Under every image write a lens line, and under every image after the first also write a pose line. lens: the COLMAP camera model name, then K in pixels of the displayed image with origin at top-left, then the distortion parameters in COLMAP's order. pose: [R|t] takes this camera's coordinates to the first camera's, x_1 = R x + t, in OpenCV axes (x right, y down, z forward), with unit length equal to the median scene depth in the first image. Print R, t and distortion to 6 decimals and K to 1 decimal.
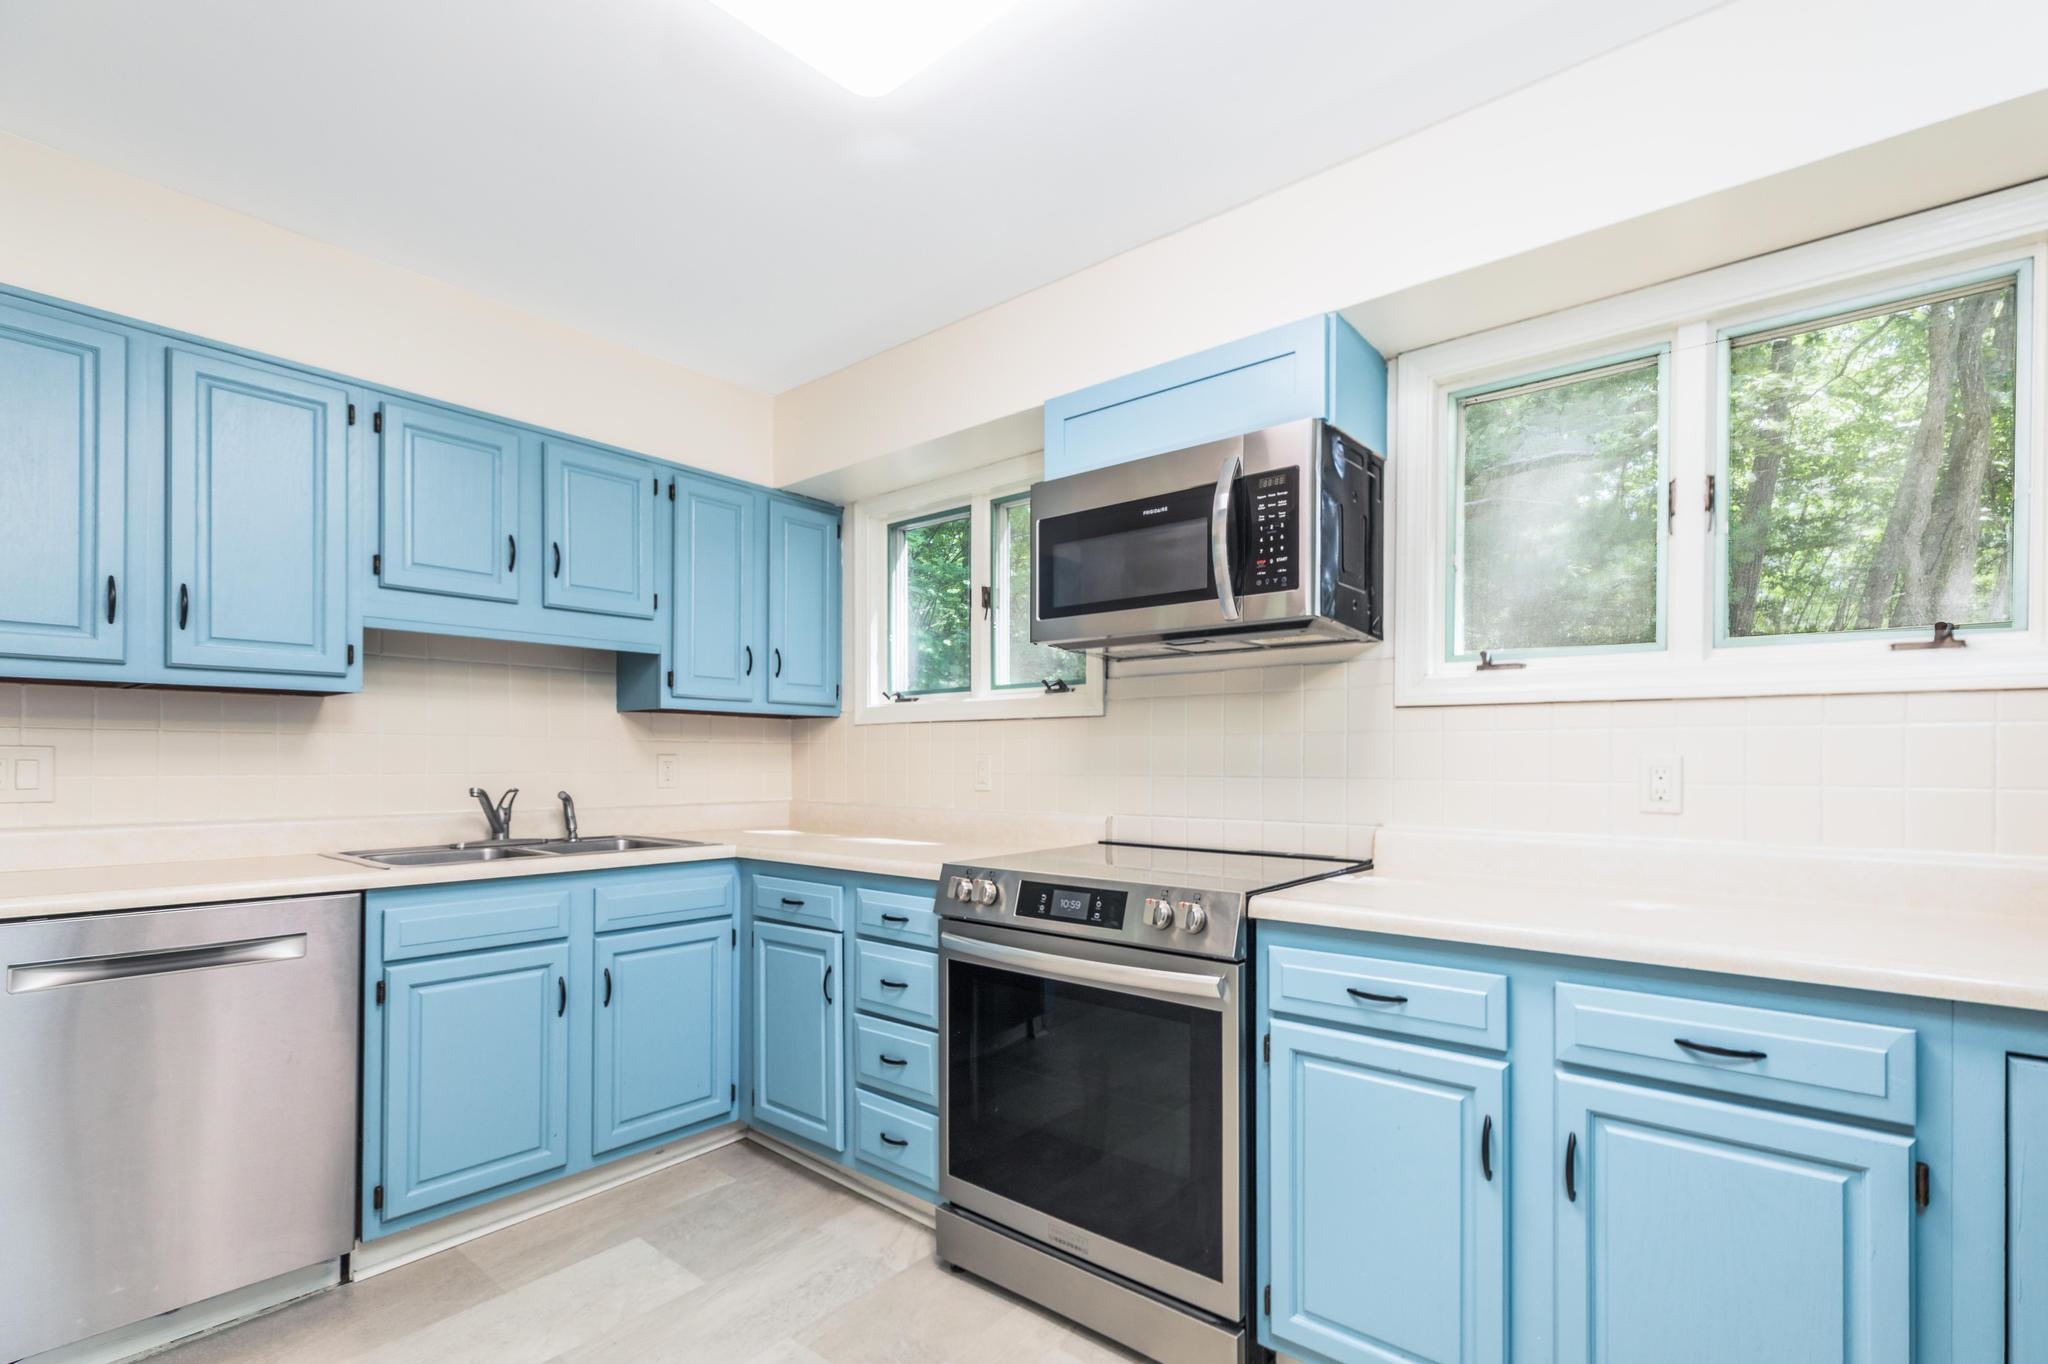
lens RADIAL K [[941.9, 0, 1029.8], [0, 941.9, 760.8], [0, 0, 1]] dist [-0.001762, -0.000112]
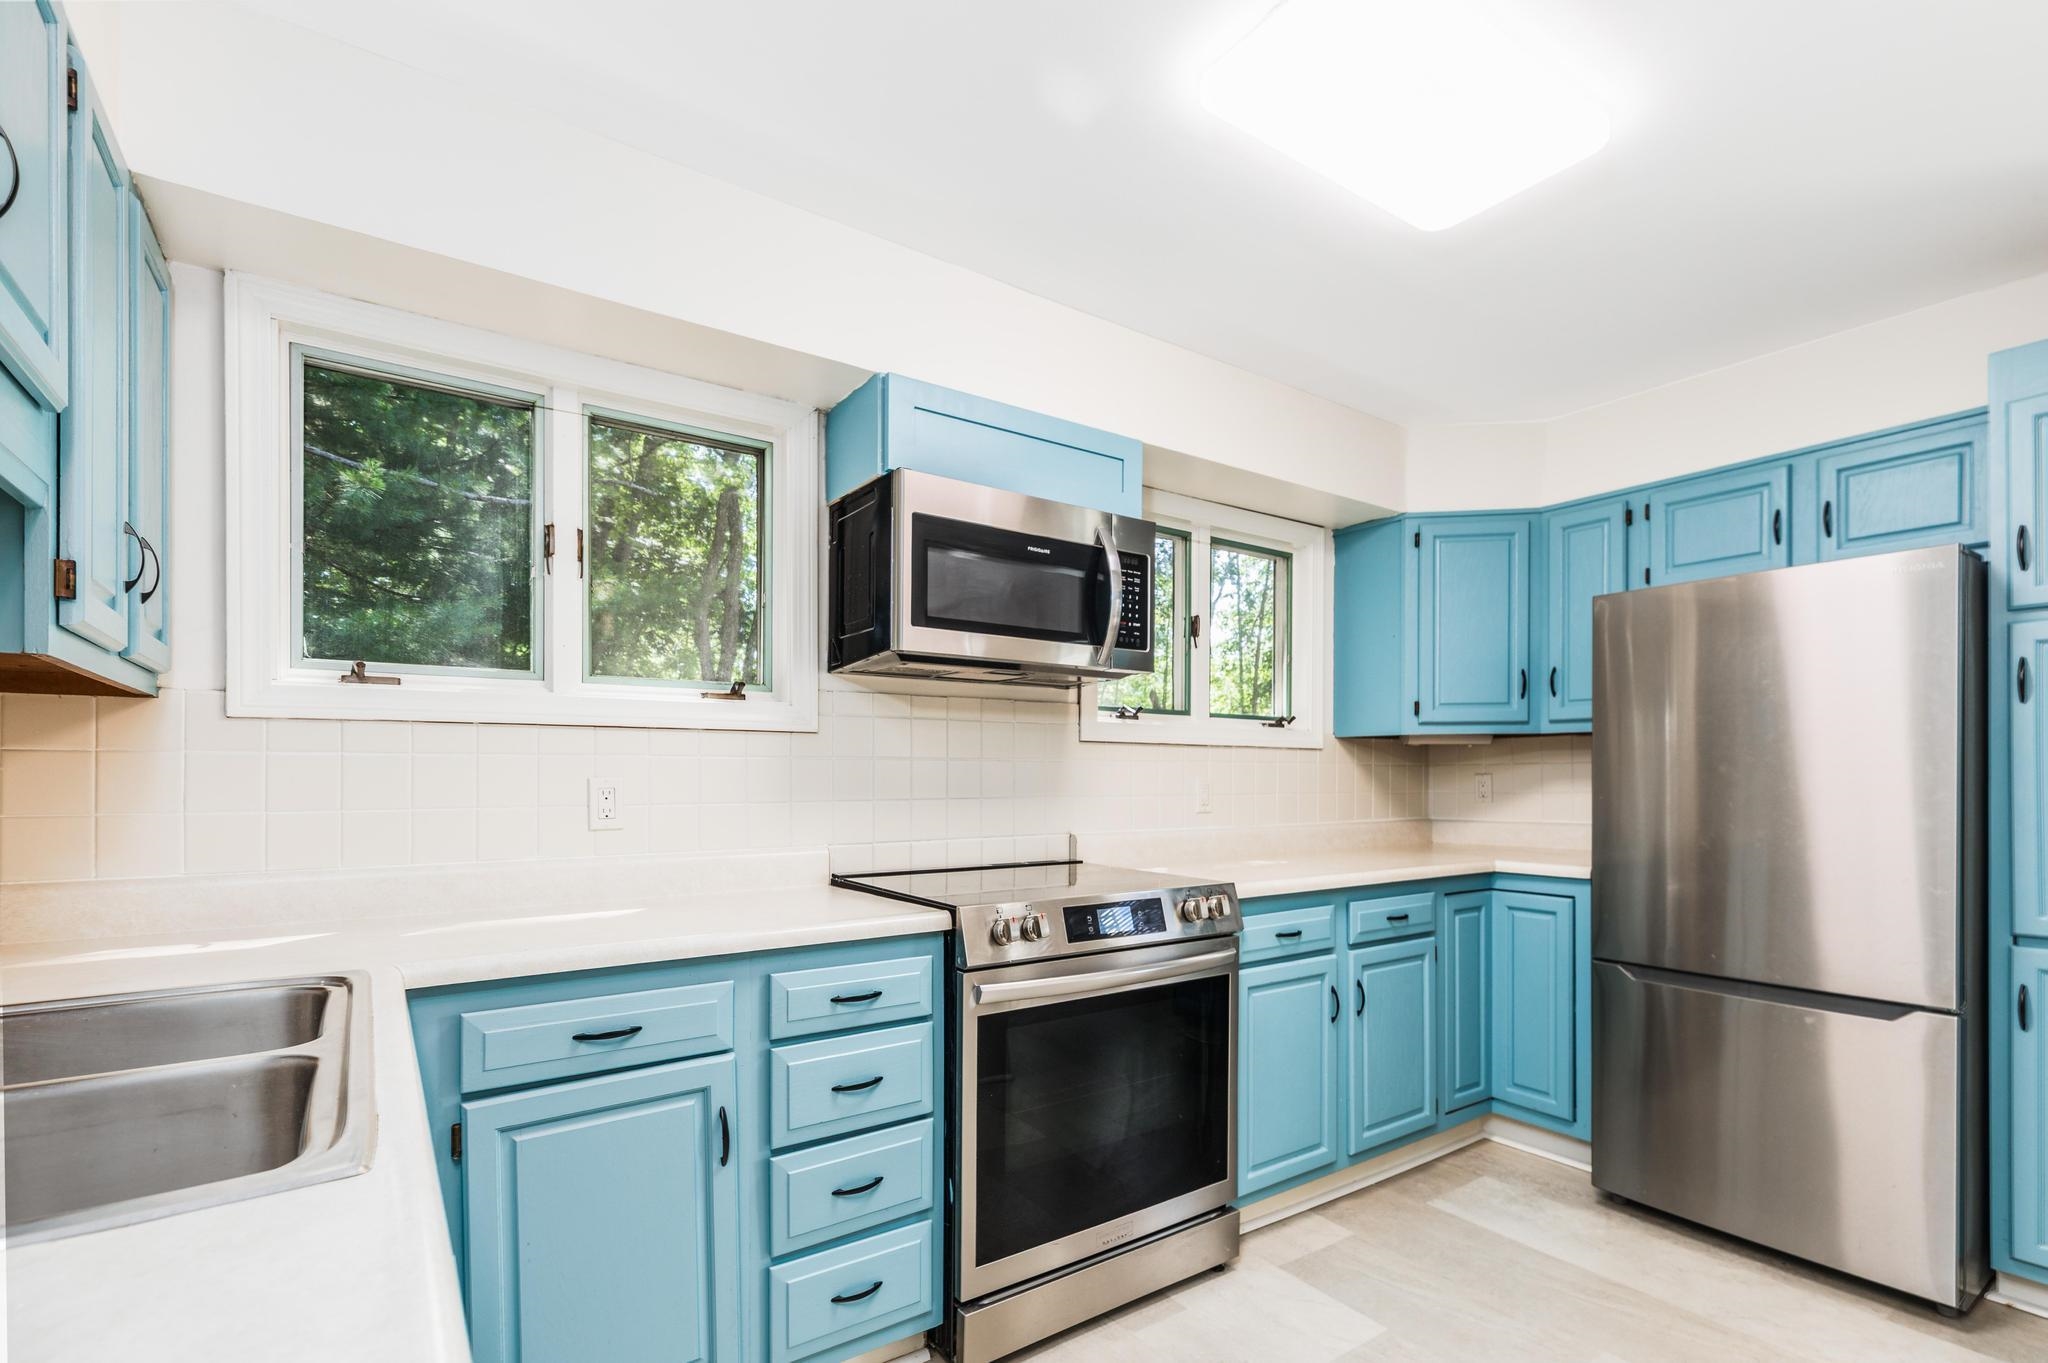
lens RADIAL K [[947.8, 0, 1028.0], [0, 947.8, 778.5], [0, 0, 1]] dist [-0.003144, -0.000209]
pose [[0.255413, 0.001469, 0.966831, -0.858869], [0.002528, 0.999994, -0.002188, -0.003504], [-0.966829, 0.003003, 0.255408, 0.696665]]
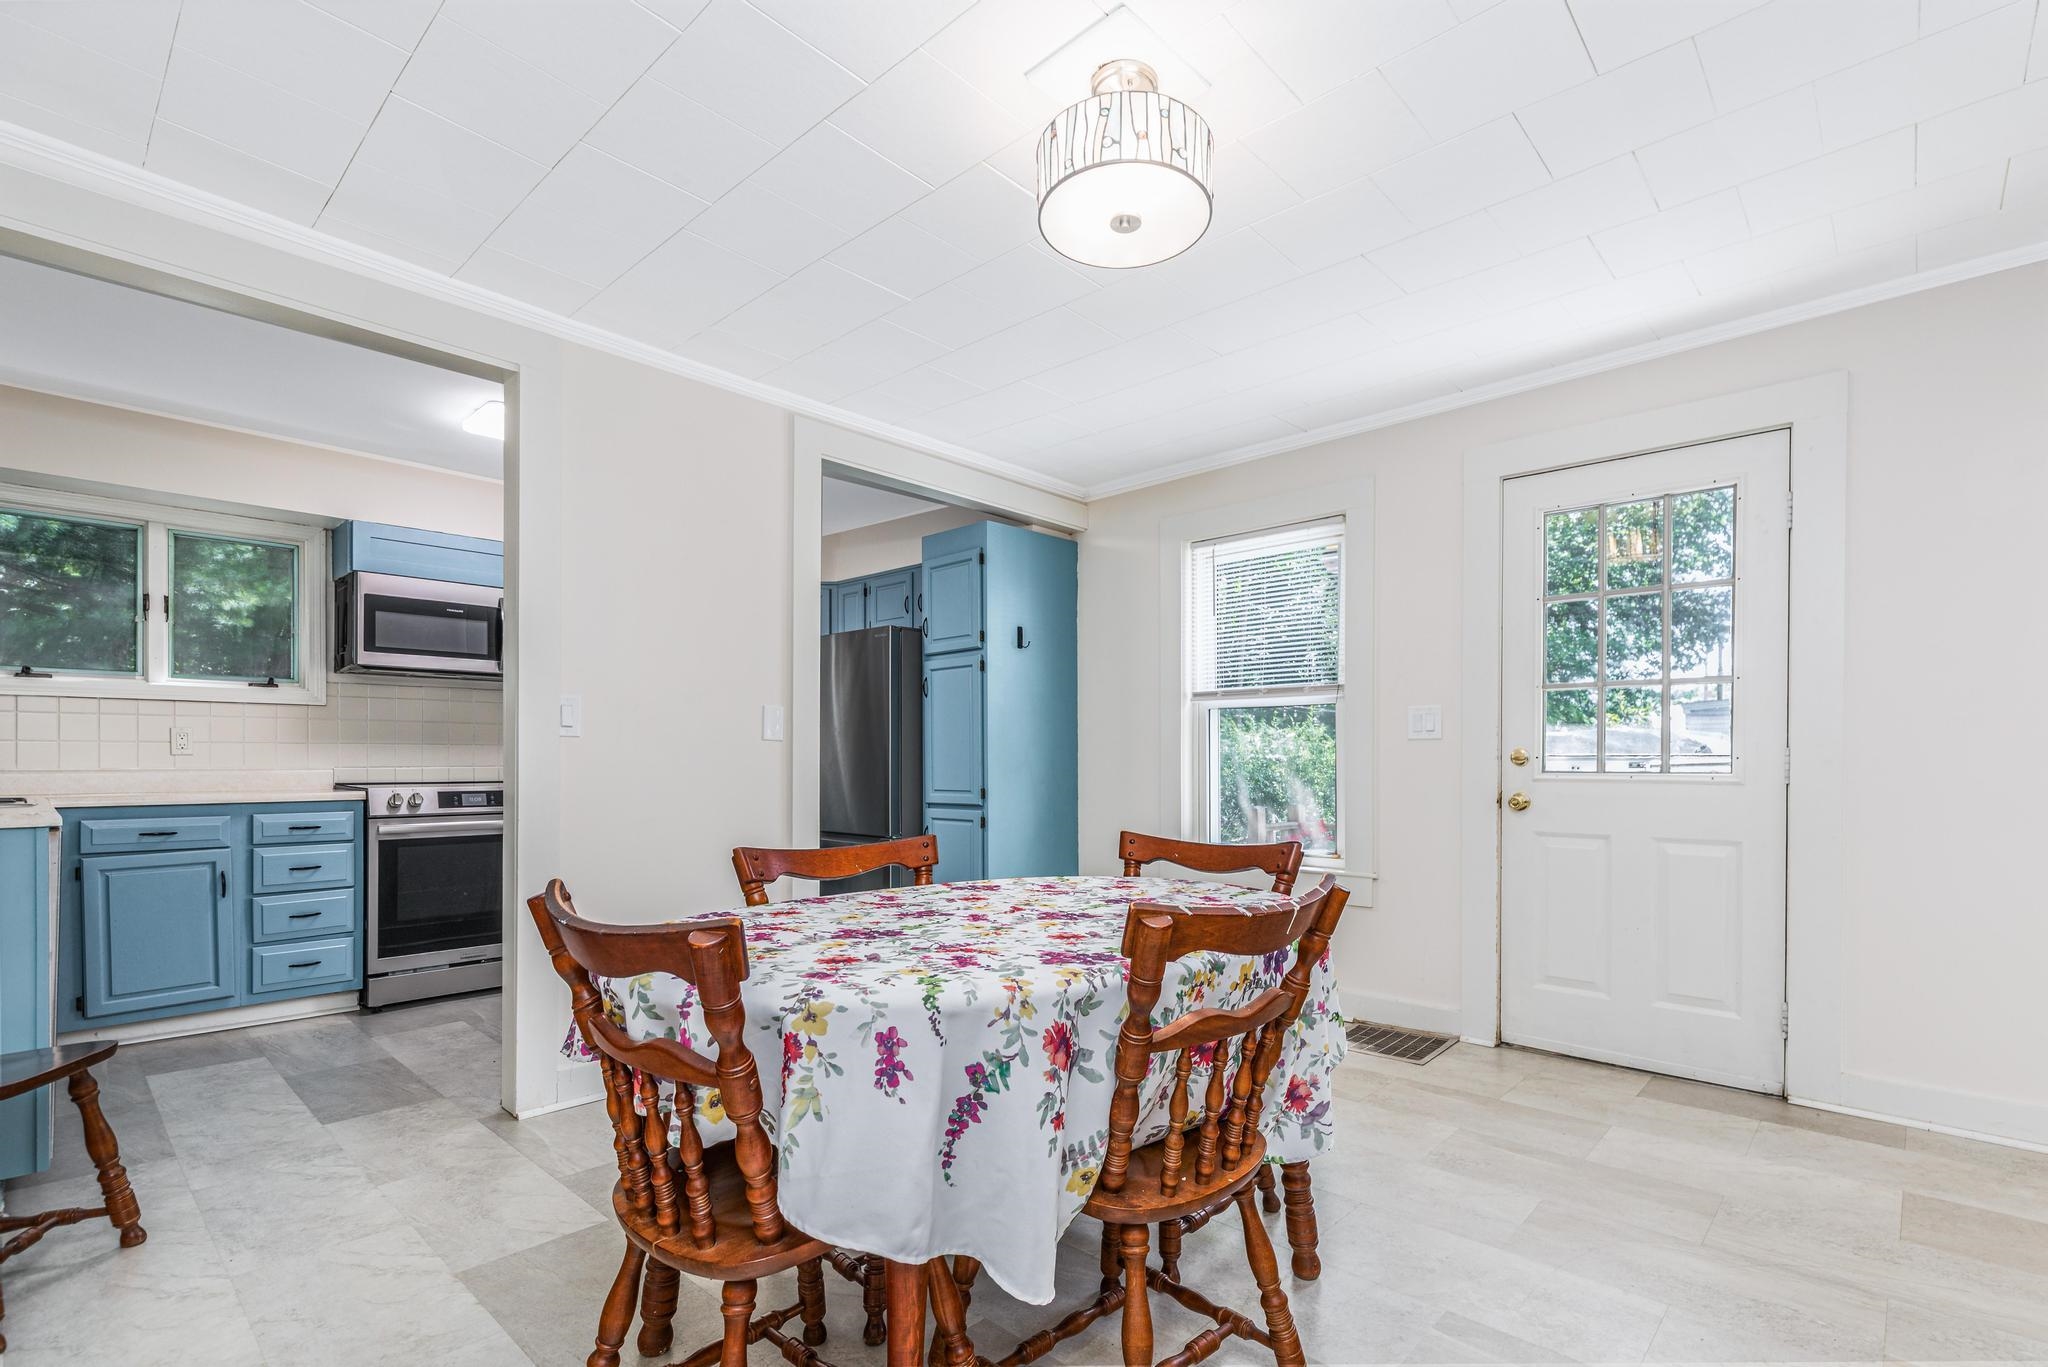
lens RADIAL K [[941.9, 0, 1029.8], [0, 941.9, 762.3], [0, 0, 1]] dist [-0.001762, -0.000112]
pose [[0.054808, -0.002575, 0.998494, -1.717037], [0.002367, 0.999994, 0.002449, 0.056595], [-0.998494, 0.002230, 0.054814, -0.321040]]
